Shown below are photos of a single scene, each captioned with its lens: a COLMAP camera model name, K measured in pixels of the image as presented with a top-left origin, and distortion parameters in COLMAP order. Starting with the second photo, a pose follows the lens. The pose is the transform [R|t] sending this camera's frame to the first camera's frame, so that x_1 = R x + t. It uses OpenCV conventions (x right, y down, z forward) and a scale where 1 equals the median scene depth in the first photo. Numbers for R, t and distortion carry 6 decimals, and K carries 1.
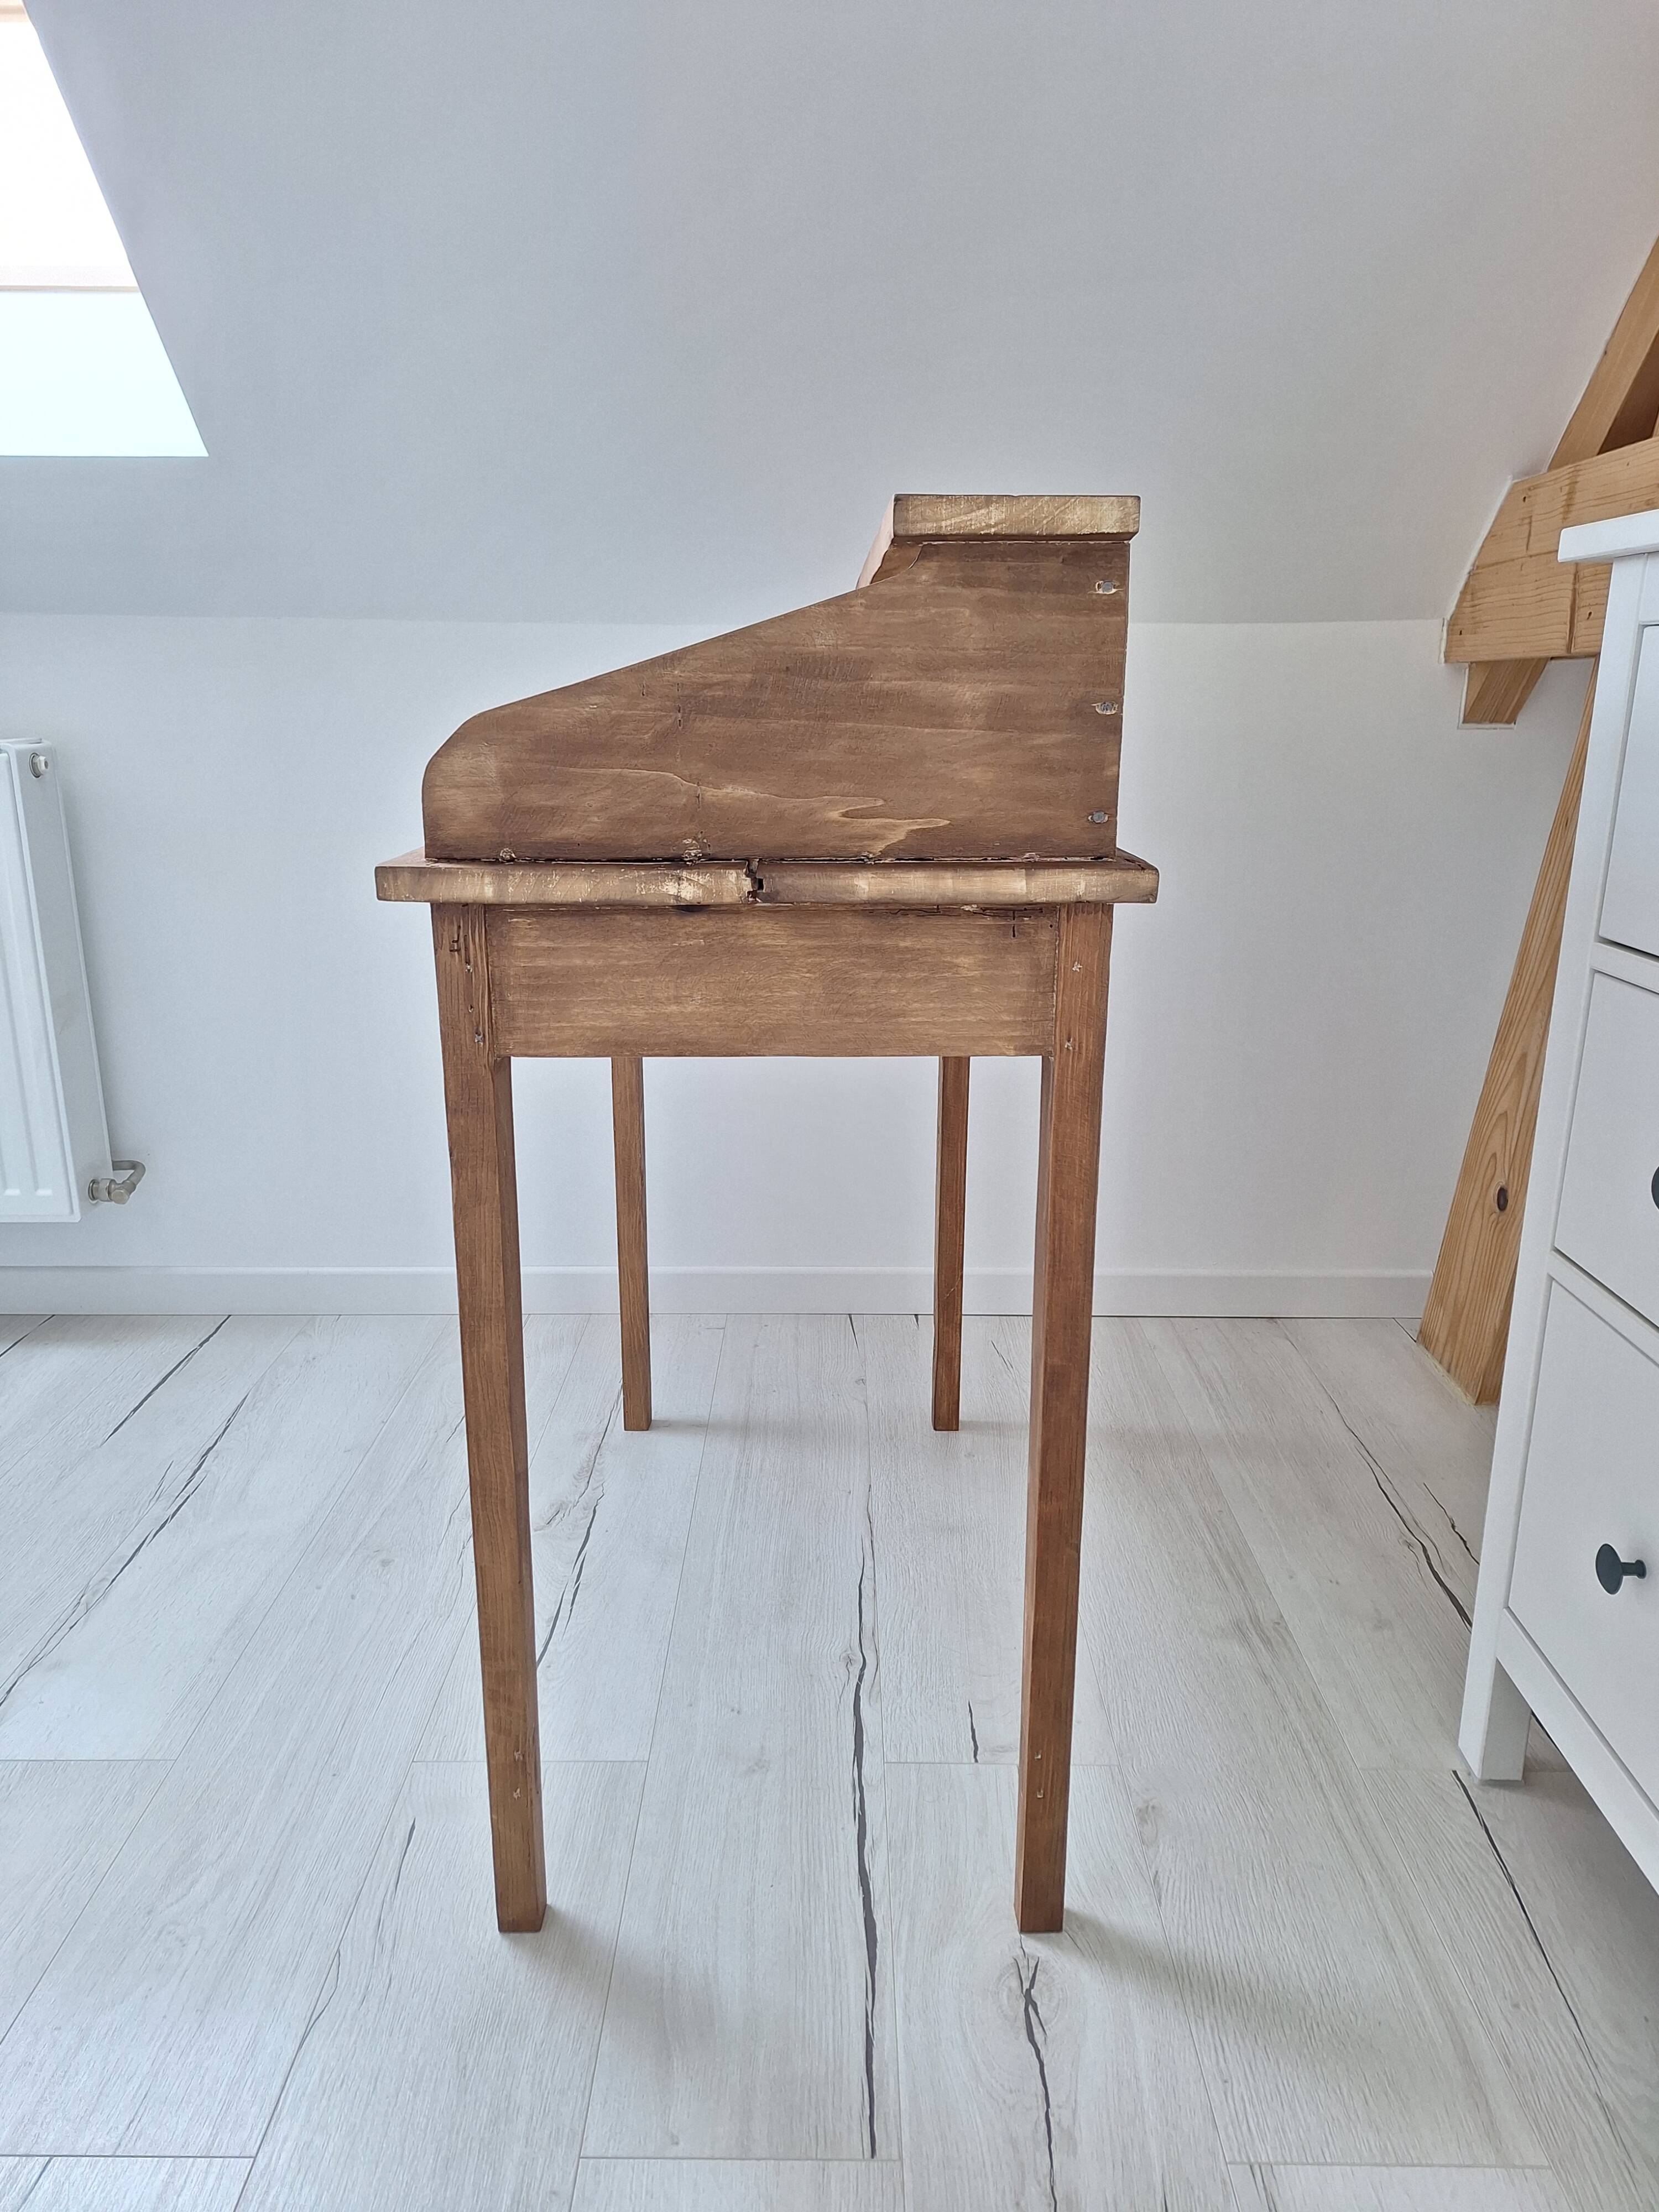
lens RADIAL K [[1544.6, 0, 821.8], [0, 1544.6, 1115.3], [0, 0, 1]] dist [0.087421, -0.086680]
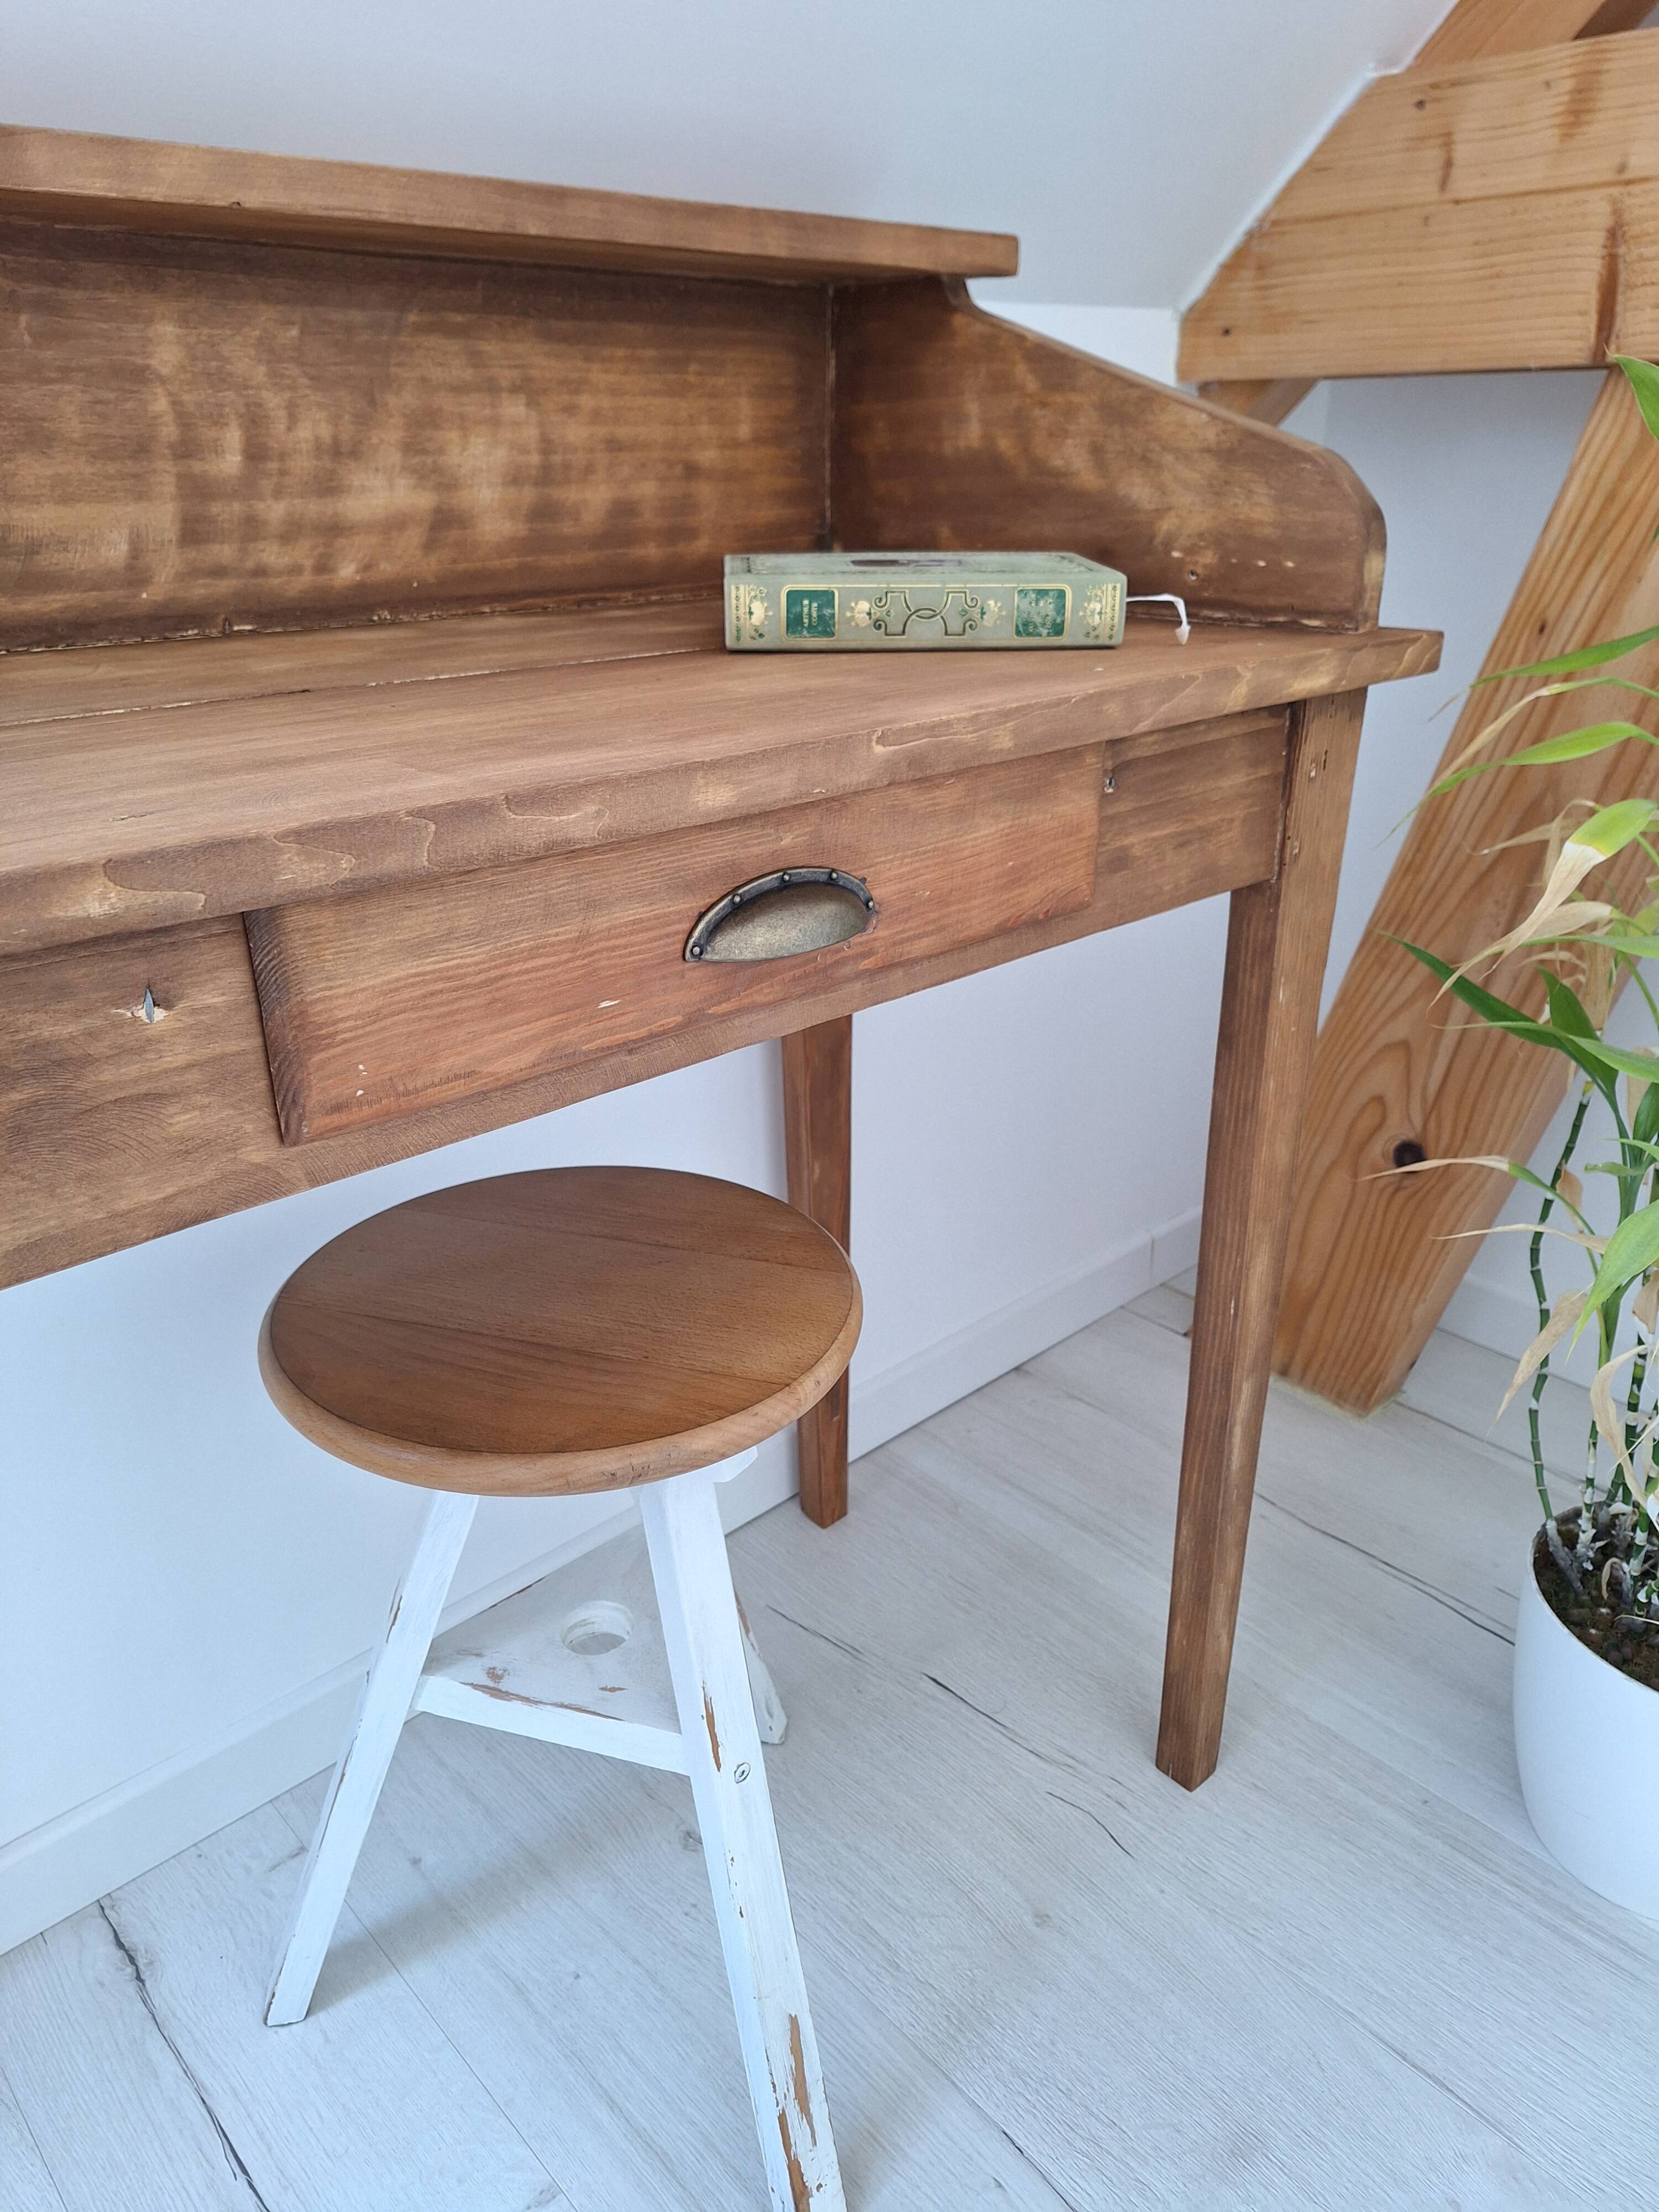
lens RADIAL K [[1553.5, 0, 823.3], [0, 1553.5, 1107.7], [0, 0, 1]] dist [0.070490, -0.104618]
pose [[0.727319, -0.274724, 0.628915, -0.253454], [0.185498, 0.960970, 0.205251, -0.198652], [-0.660755, -0.032620, 0.749892, 0.745016]]
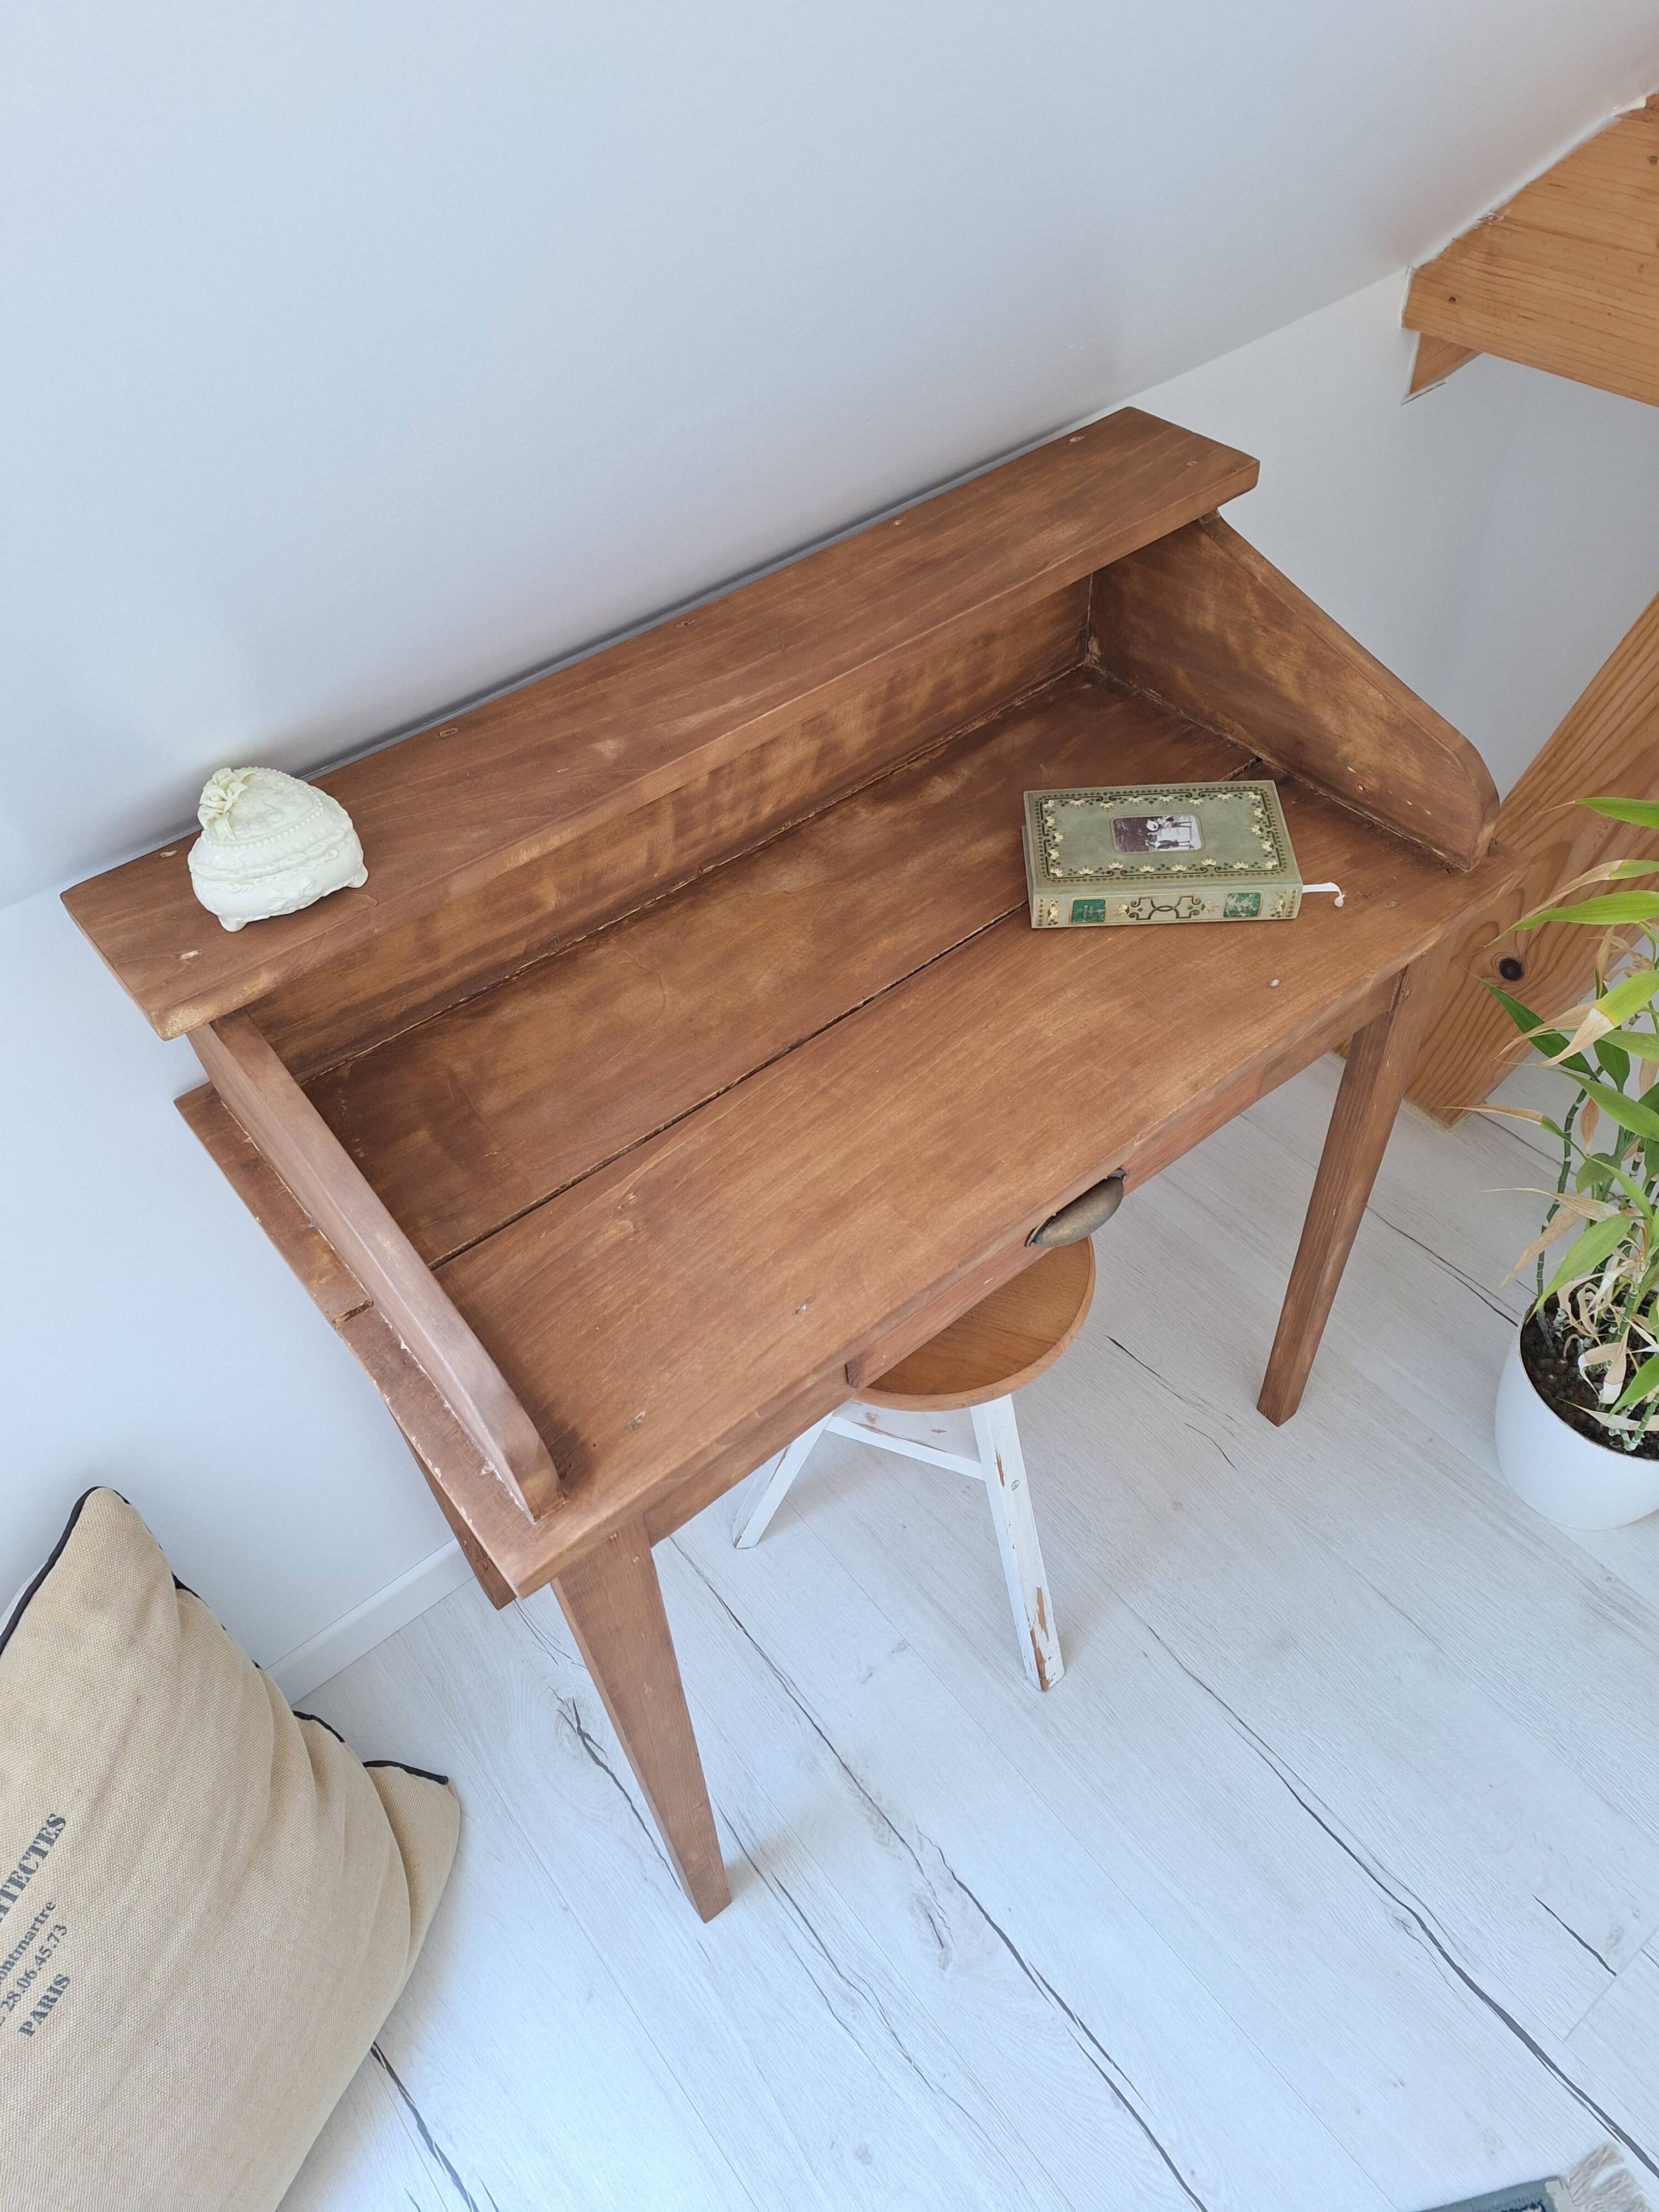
lens RADIAL K [[1527.2, 0, 822.2], [0, 1527.2, 1124.5], [0, 0, 1]] dist [0.090109, -0.096227]
pose [[0.776772, -0.502991, 0.378980, -0.332903], [0.227457, 0.785209, 0.575944, -0.588427], [-0.587273, -0.361175, 0.724336, 0.630337]]
